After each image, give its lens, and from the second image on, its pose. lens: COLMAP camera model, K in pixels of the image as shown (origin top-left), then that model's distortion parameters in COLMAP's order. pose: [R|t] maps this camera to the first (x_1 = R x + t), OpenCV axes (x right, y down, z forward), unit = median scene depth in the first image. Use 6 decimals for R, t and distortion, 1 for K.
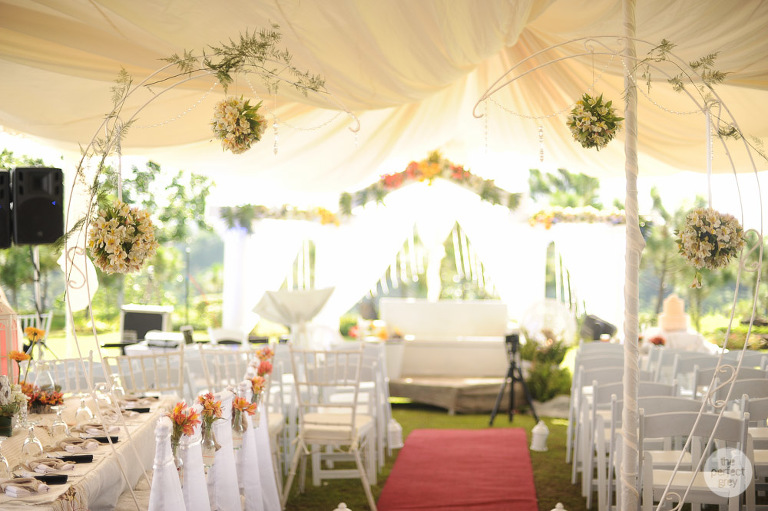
lens RADIAL K [[1117.3, 0, 384.0], [0, 1117.3, 255.5], [0, 0, 1]] dist [0.018419, 0.012104]
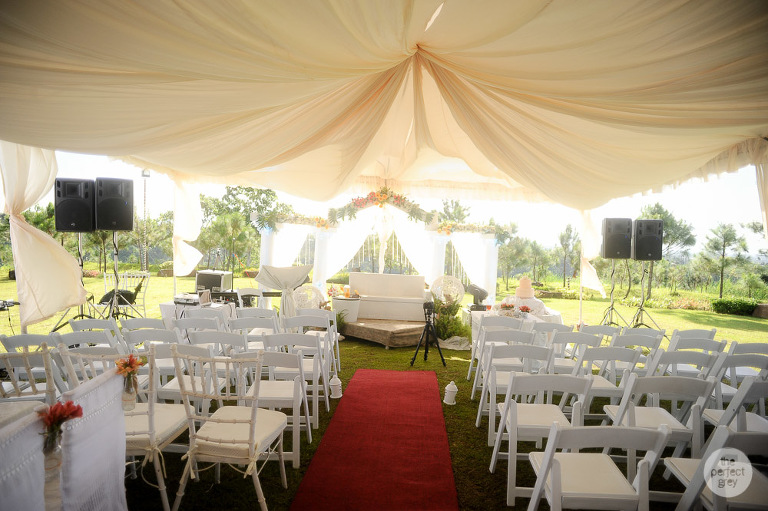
lens RADIAL K [[439.4, 0, 384.0], [0, 439.4, 255.5], [0, 0, 1]] dist [0.000203, 0.000001]
pose [[0.998872, 0.036321, 0.030602, 0.030596], [-0.036862, 0.999170, 0.017313, 0.000862], [-0.029948, -0.018421, 0.999382, 0.360736]]
